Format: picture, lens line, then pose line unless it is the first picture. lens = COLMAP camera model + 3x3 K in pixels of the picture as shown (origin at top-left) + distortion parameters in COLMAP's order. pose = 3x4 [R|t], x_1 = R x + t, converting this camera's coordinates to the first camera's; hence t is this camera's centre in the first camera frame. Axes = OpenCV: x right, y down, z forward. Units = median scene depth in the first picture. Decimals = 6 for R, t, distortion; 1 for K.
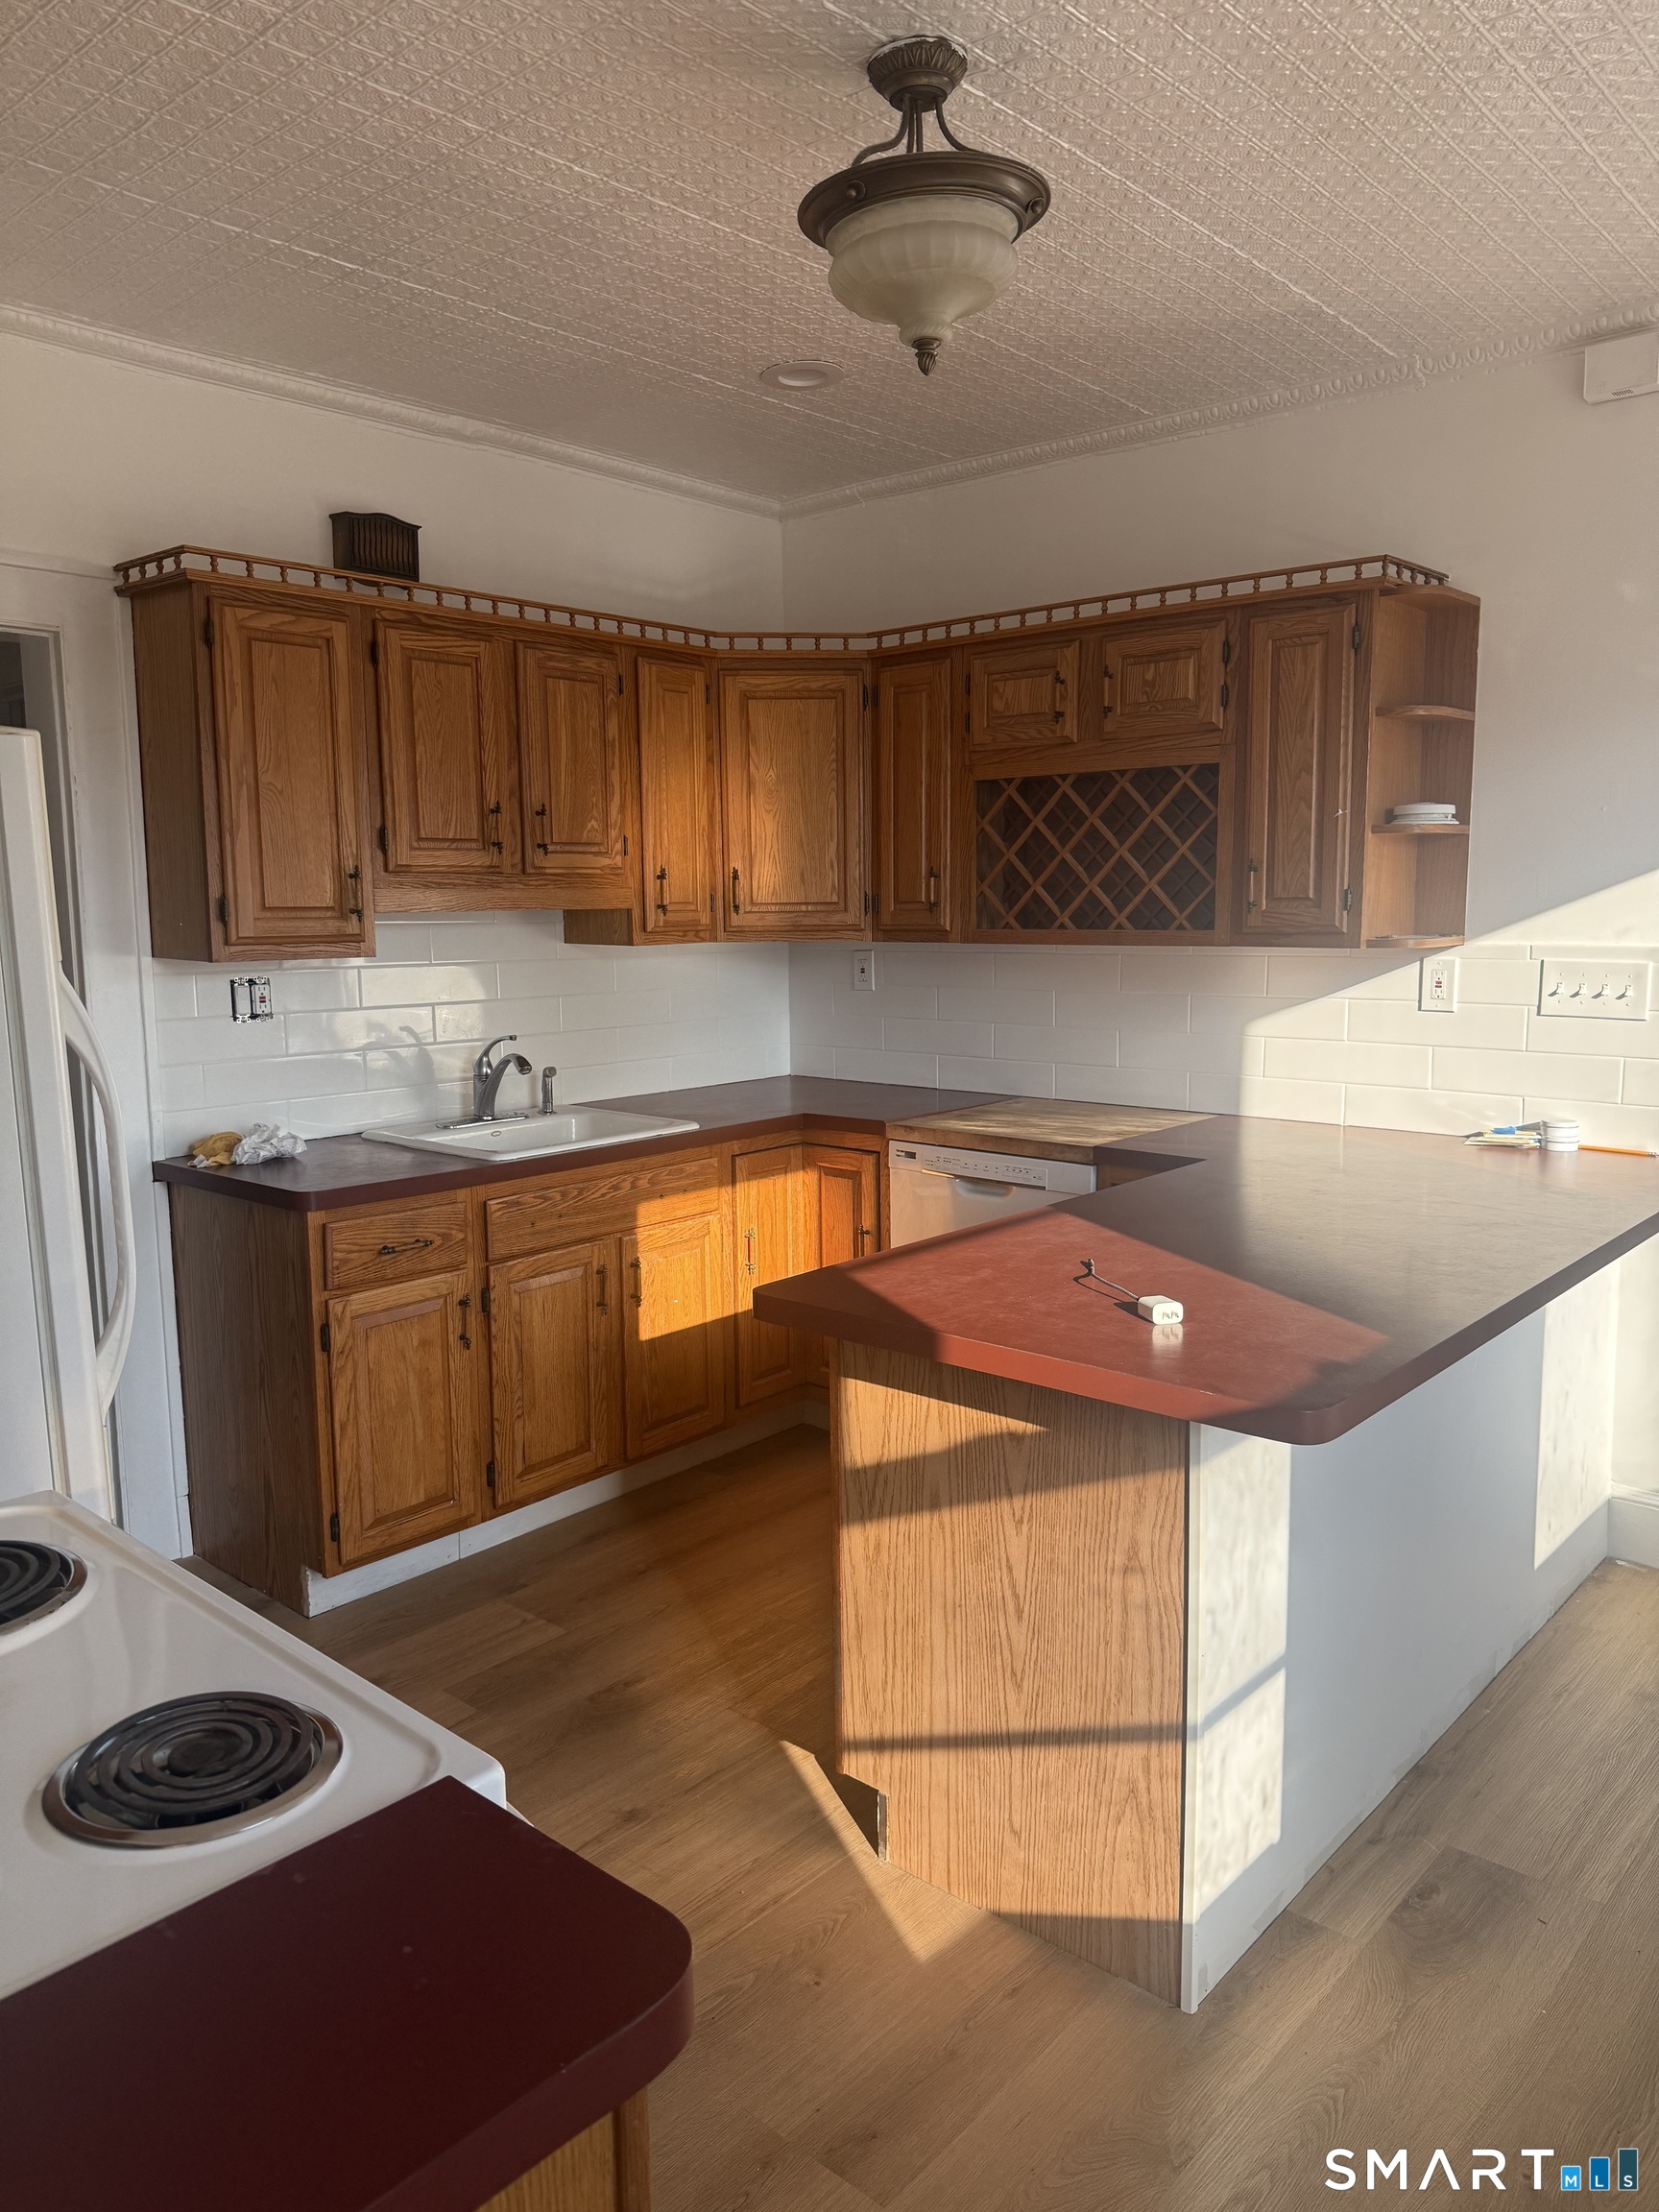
lens RADIAL K [[1543.4, 0, 820.2], [0, 1543.4, 1109.5], [0, 0, 1]] dist [0.051319, -0.042390]
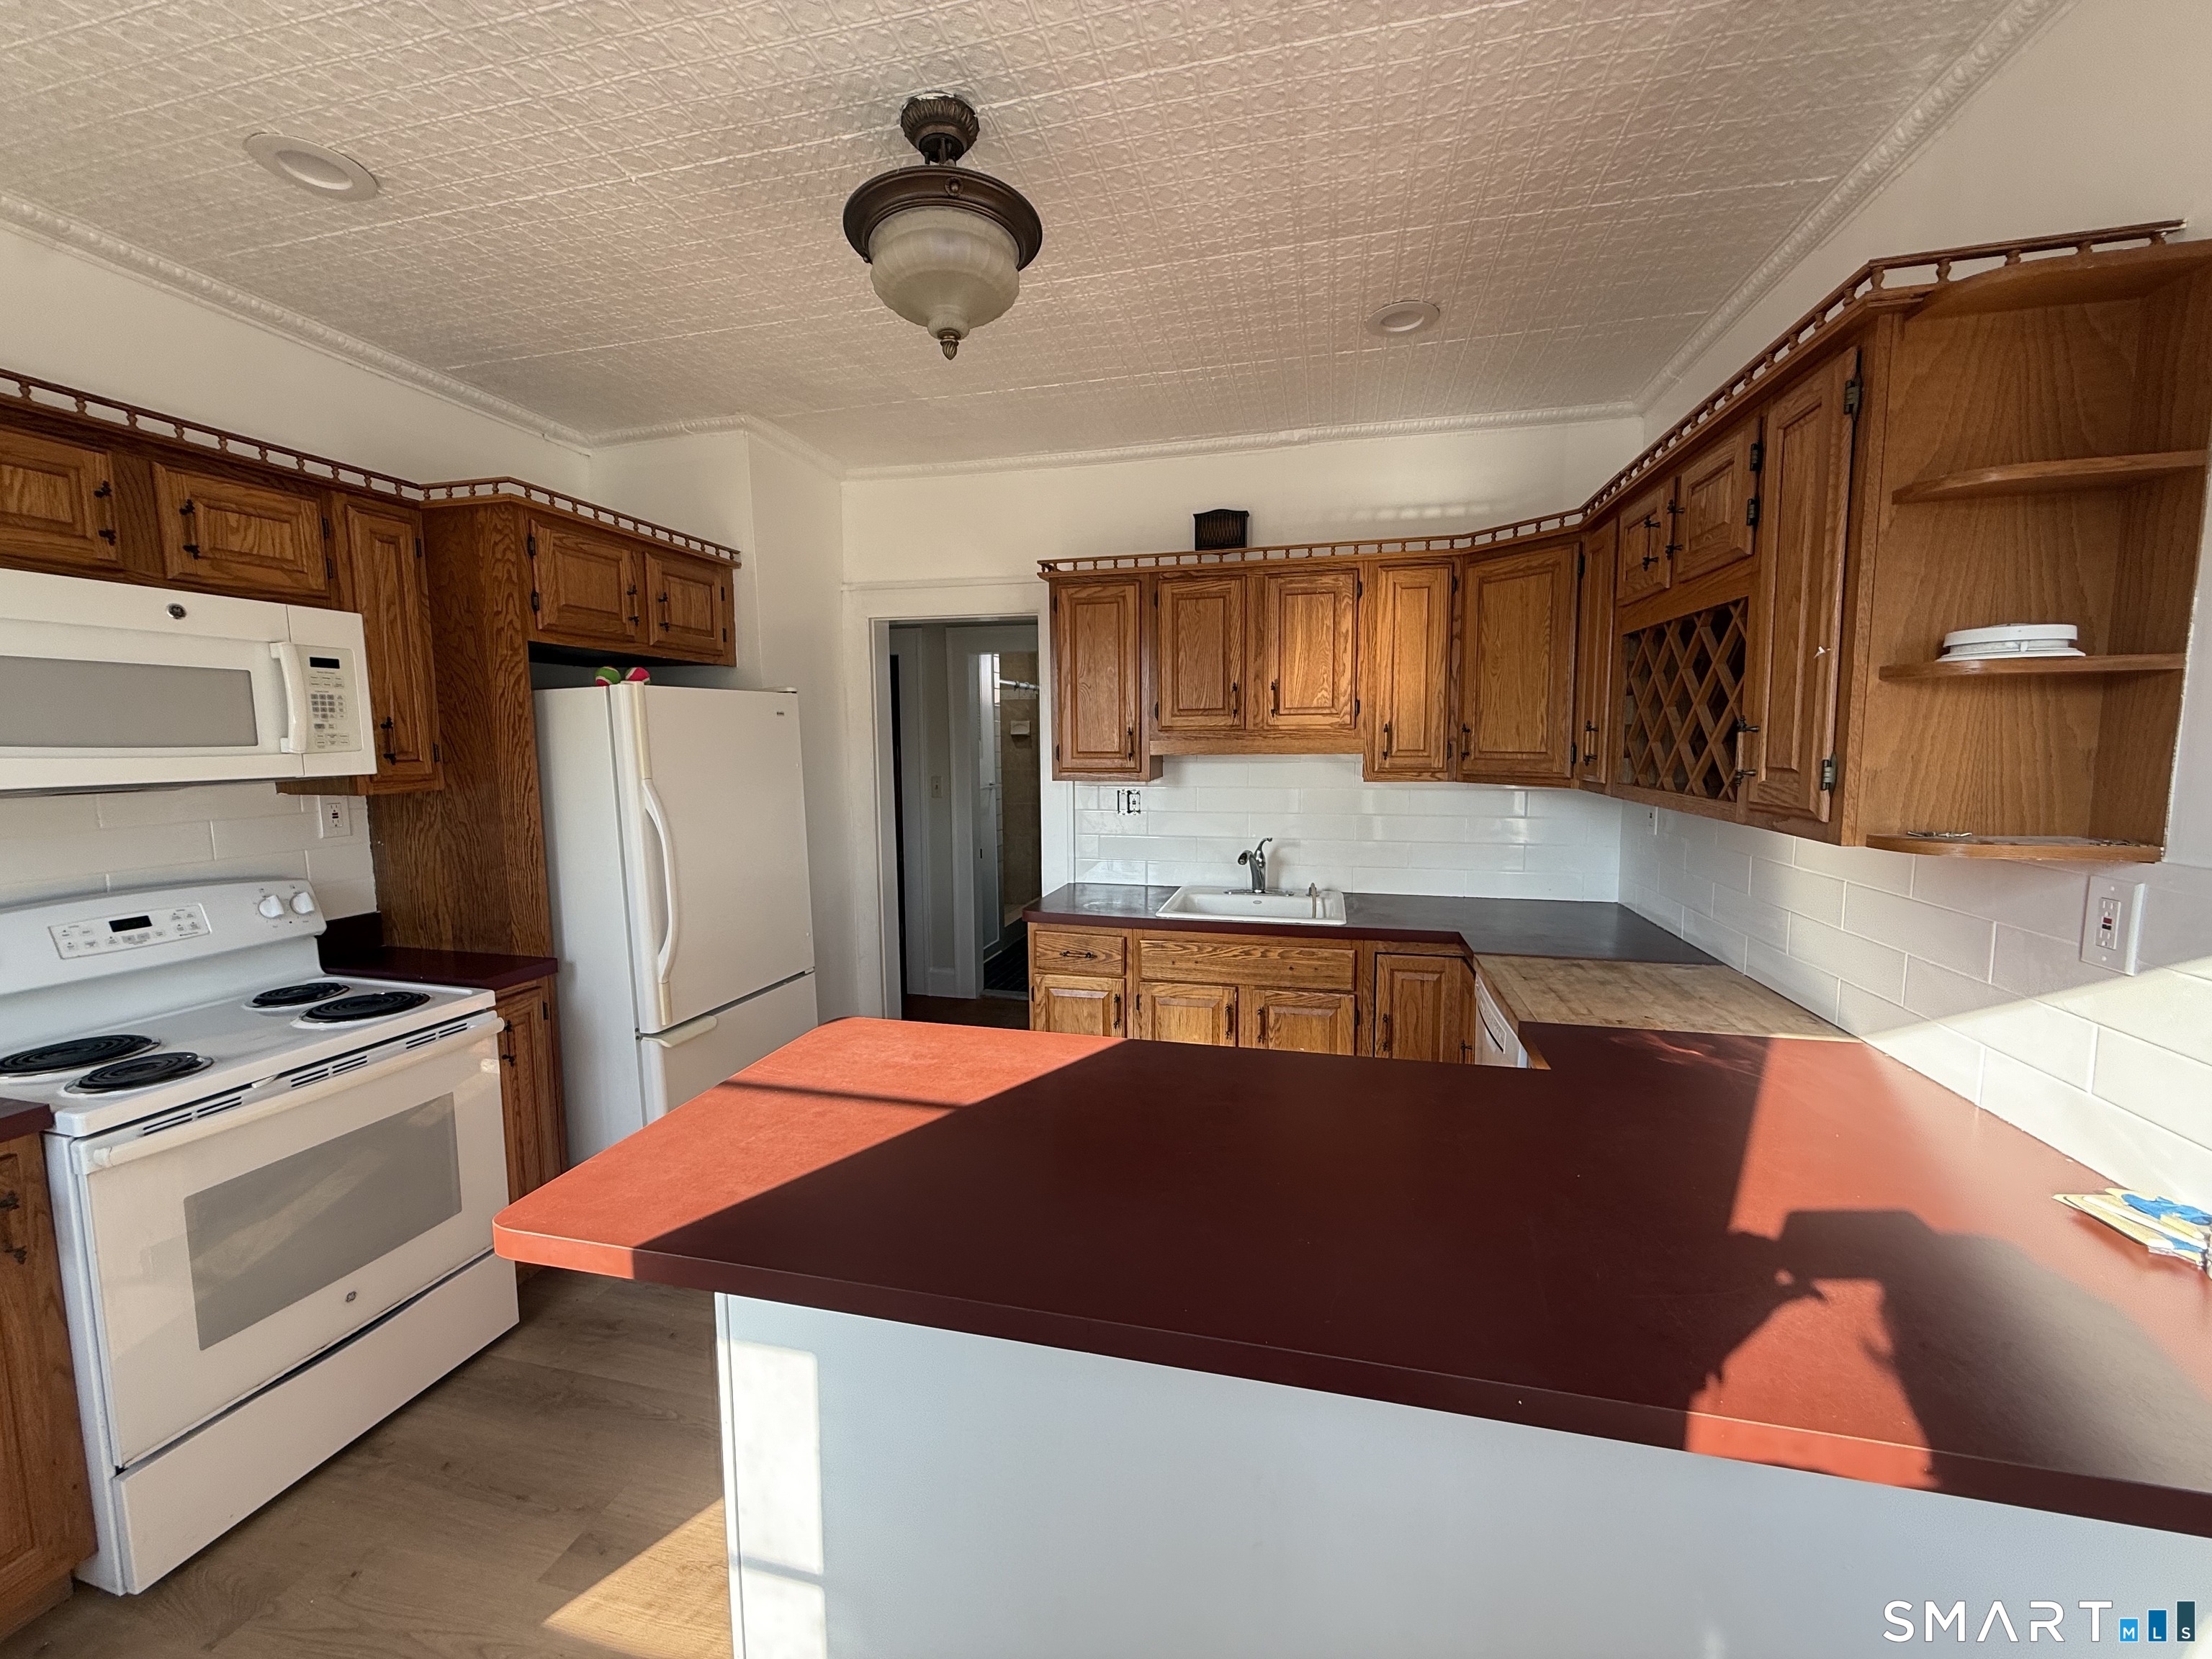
lens RADIAL K [[879.8, 0, 1102.3], [0, 879.8, 826.2], [0, 0, 1]] dist [-0.000598, 0.000882]
pose [[0.464708, 0.097049, -0.880130, 0.527377], [-0.118442, 0.991856, 0.046832, -0.090345], [0.877507, 0.082481, 0.472418, 0.520355]]
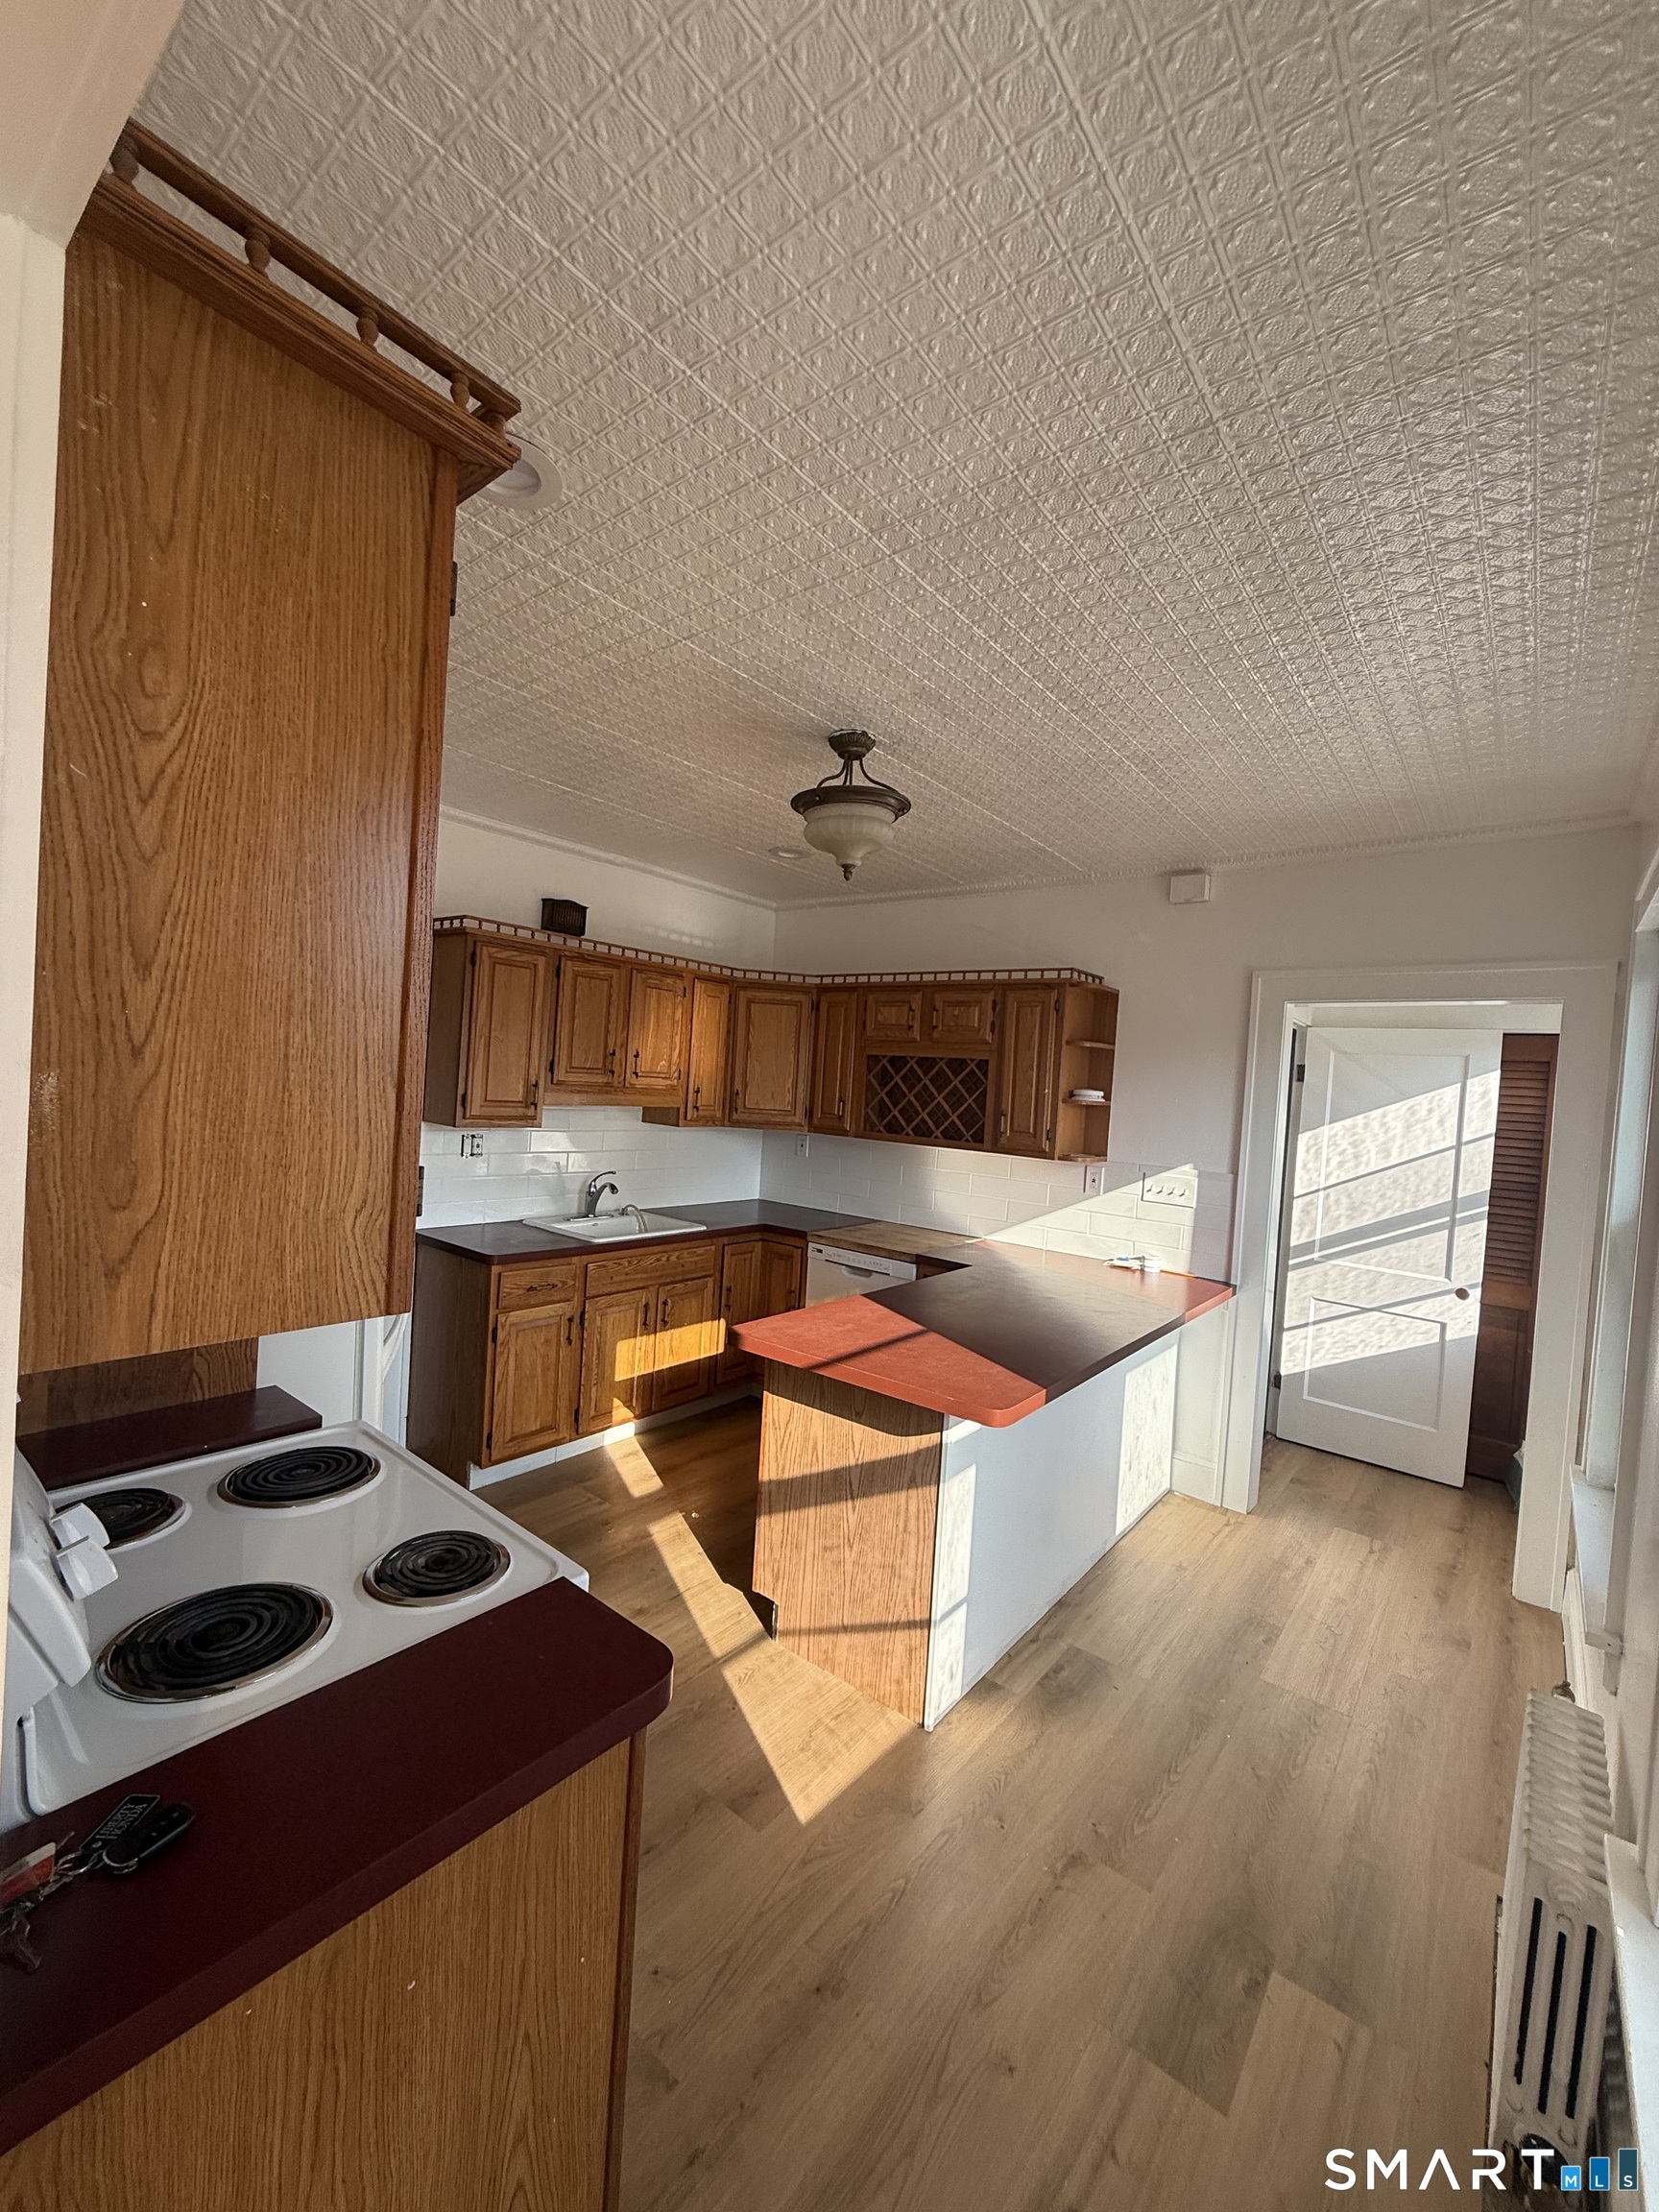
lens RADIAL K [[879.8, 0, 834.8], [0, 879.8, 1104.4], [0, 0, 1]] dist [-0.000598, 0.000882]
pose [[0.995778, 0.072460, 0.056353, 0.005106], [-0.065712, 0.991356, -0.113554, -0.029529], [-0.064094, 0.109371, 0.991932, -0.084105]]
